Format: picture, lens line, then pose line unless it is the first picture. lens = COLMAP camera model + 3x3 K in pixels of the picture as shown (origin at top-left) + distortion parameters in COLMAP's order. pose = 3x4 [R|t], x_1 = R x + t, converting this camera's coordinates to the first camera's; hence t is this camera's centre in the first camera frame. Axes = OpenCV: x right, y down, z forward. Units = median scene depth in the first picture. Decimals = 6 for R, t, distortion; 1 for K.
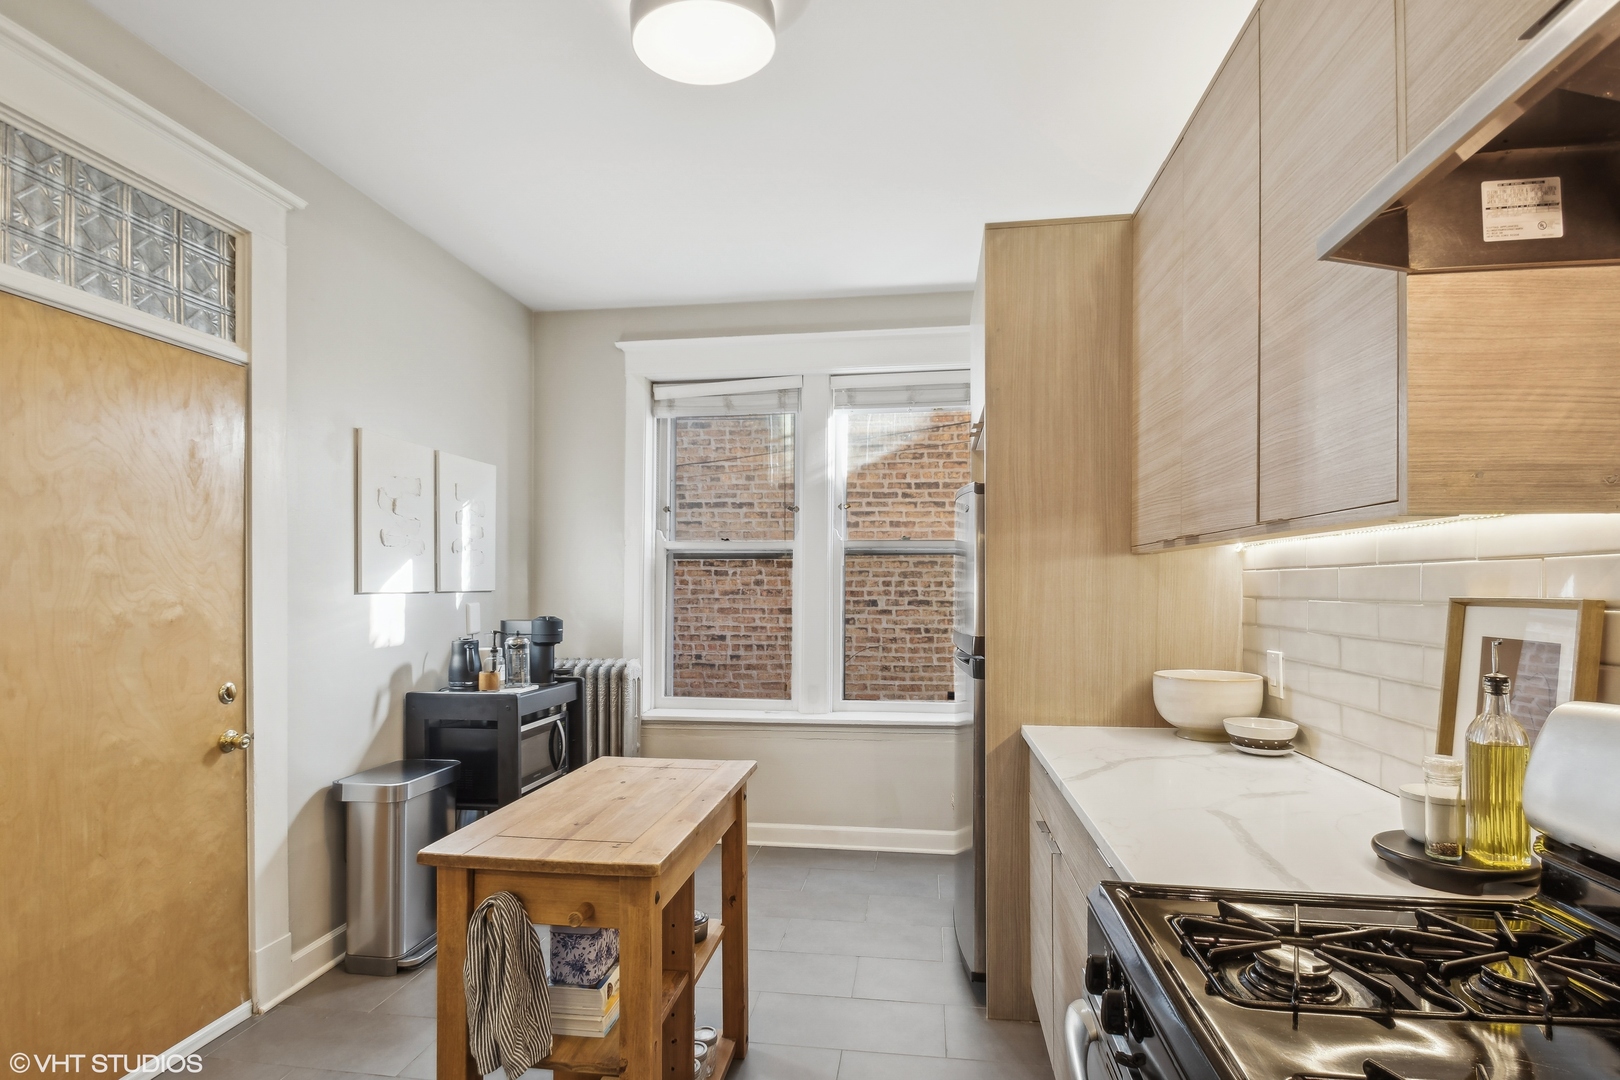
lens RADIAL K [[894.6, 0, 807.9], [0, 894.6, 586.2], [0, 0, 1]] dist [0.001221, 0.000091]
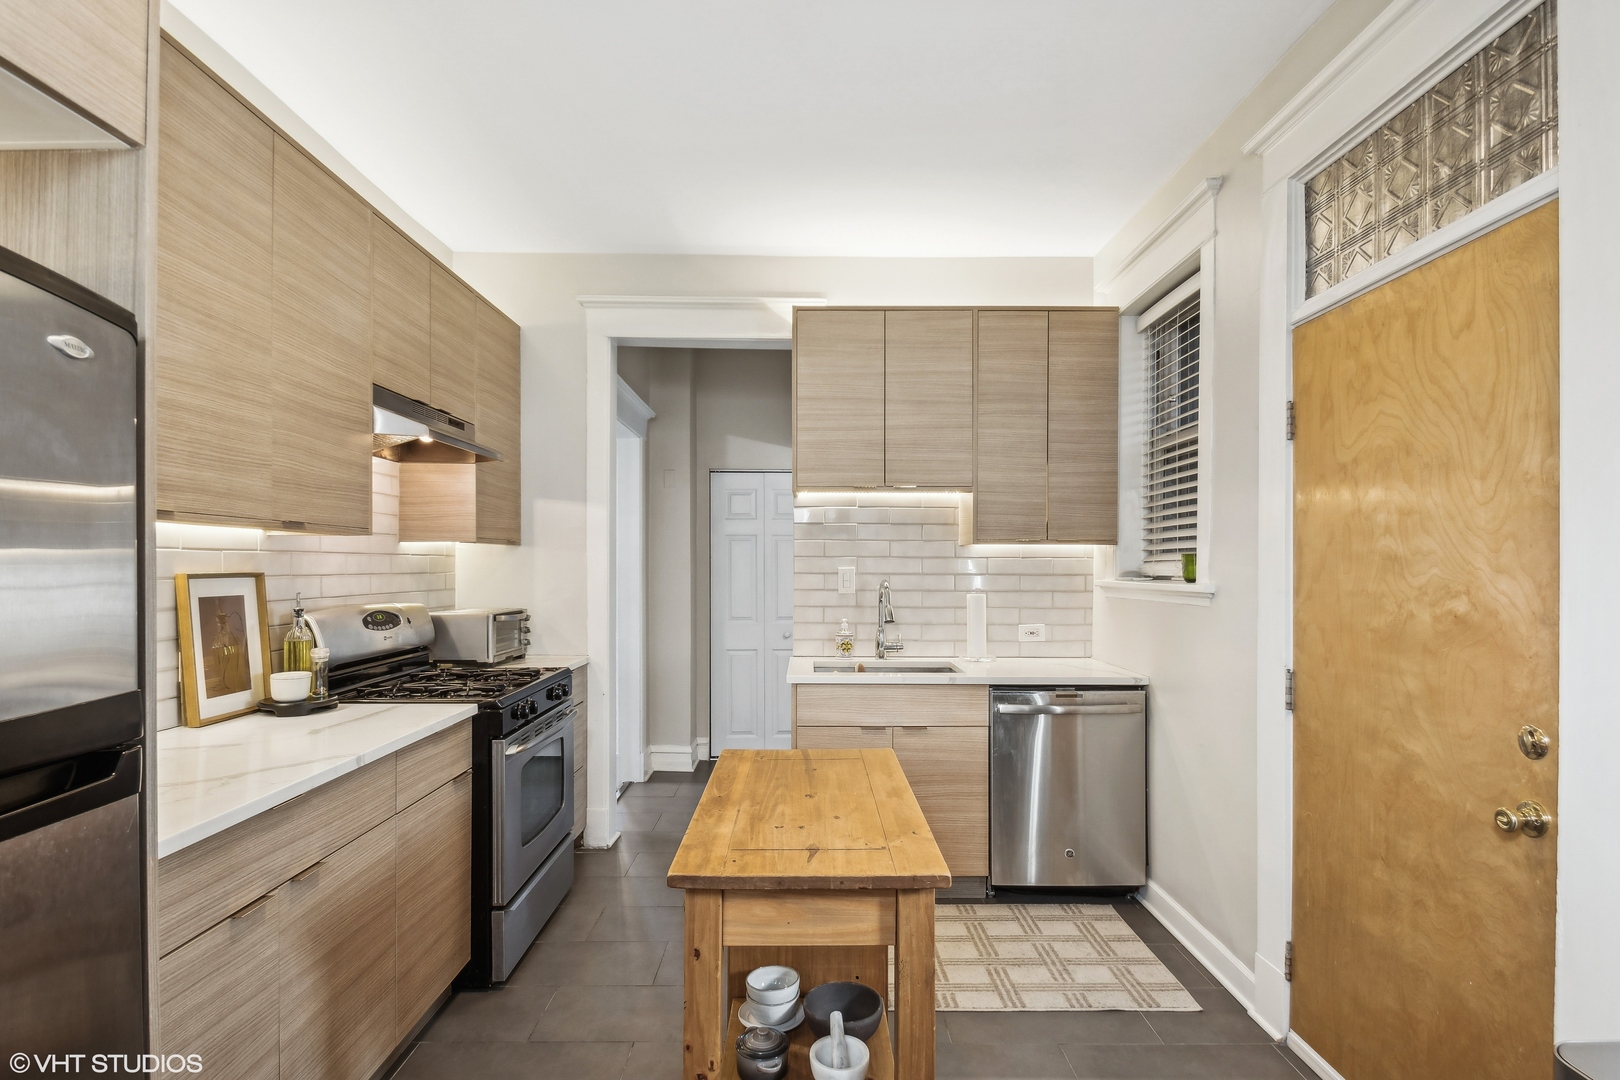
lens RADIAL K [[695.3, 0, 804.6], [0, 695.3, 570.2], [0, 0, 1]] dist [0.000886, 0.000023]
pose [[-0.985795, -0.001481, -0.167944, -0.073662], [-0.002494, 0.999980, 0.005822, -0.002088], [0.167932, 0.006158, -0.985779, 1.548122]]
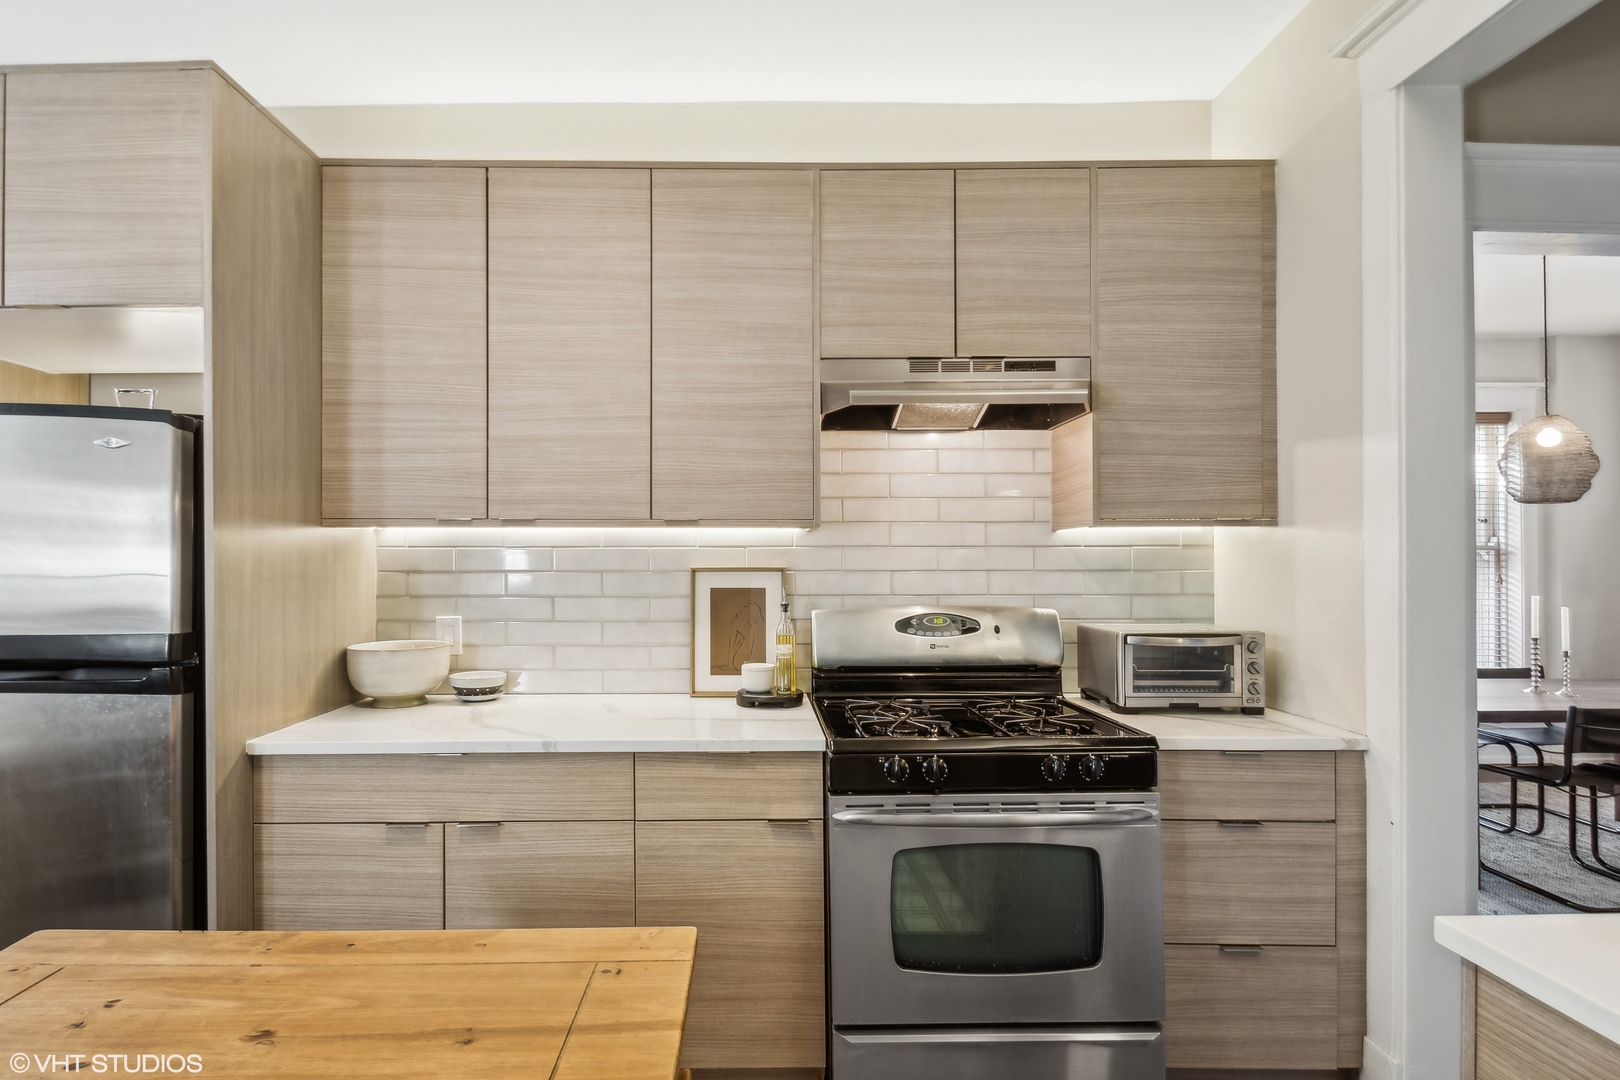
lens RADIAL K [[778.8, 0, 807.6], [0, 778.8, 563.9], [0, 0, 1]] dist [0.019988, -0.015810]
pose [[-0.227619, 0.001148, 0.973750, -0.585563], [0.001780, 0.999998, -0.000762, 0.004131], [-0.973749, 0.001560, -0.227620, 0.746534]]
